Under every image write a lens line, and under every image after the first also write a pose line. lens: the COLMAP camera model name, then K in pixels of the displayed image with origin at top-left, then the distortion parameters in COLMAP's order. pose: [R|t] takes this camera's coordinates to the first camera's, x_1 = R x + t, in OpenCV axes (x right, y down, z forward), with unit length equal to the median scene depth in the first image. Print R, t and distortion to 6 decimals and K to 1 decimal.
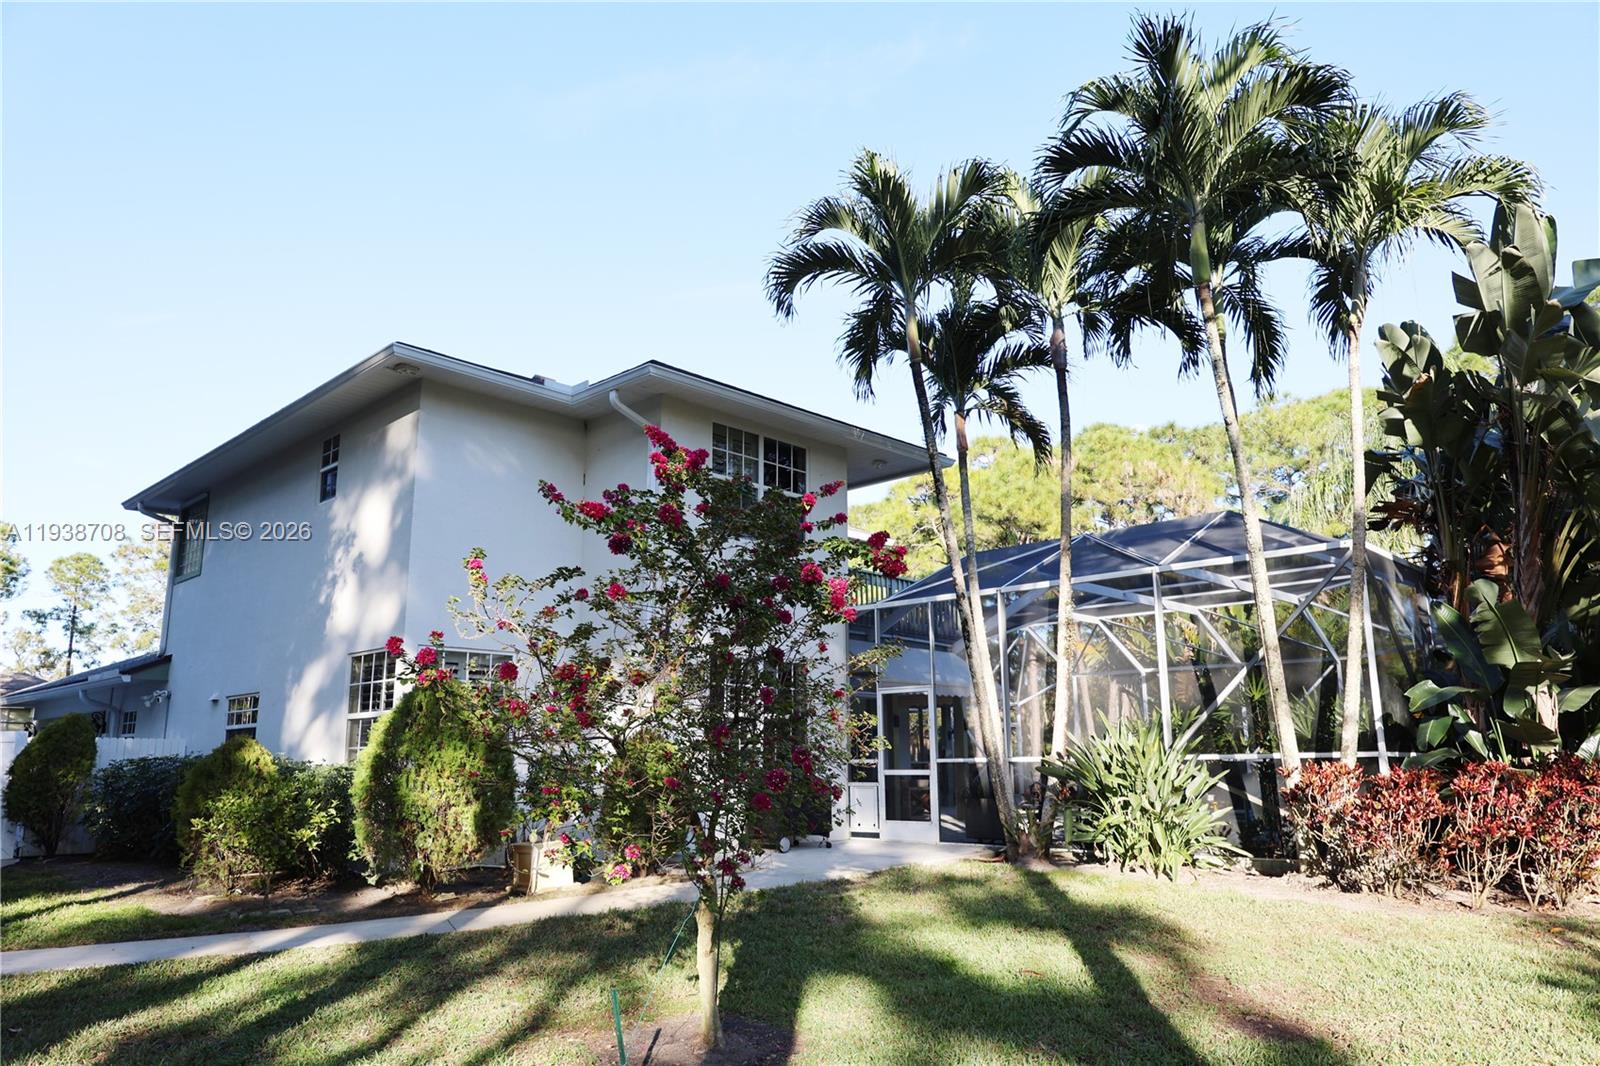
lens RADIAL K [[1107.1, 0, 780.4], [0, 1107.1, 537.8], [0, 0, 1]] dist [-0.001798, -0.000739]
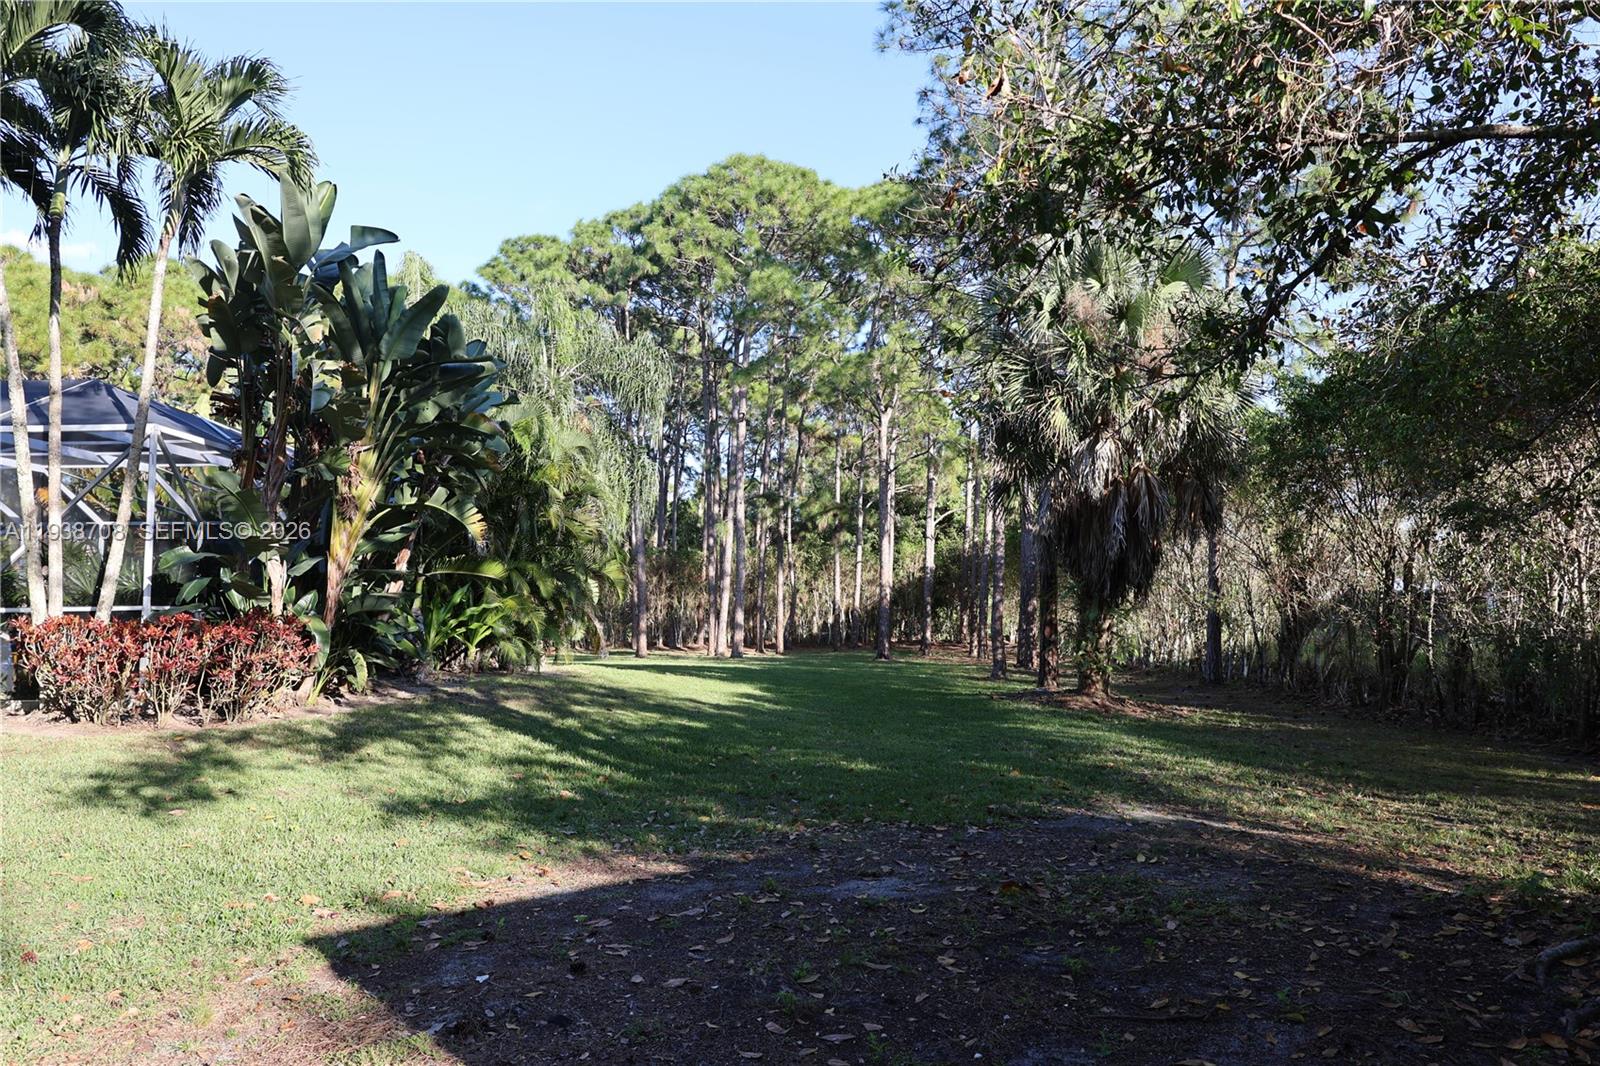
lens RADIAL K [[1107.1, 0, 780.4], [0, 1107.1, 537.8], [0, 0, 1]] dist [-0.001798, -0.000739]
pose [[0.723041, 0.039369, 0.689682, 0.213481], [-0.130285, 0.988230, 0.080176, -0.063361], [-0.678408, -0.147826, 0.719660, -0.306584]]
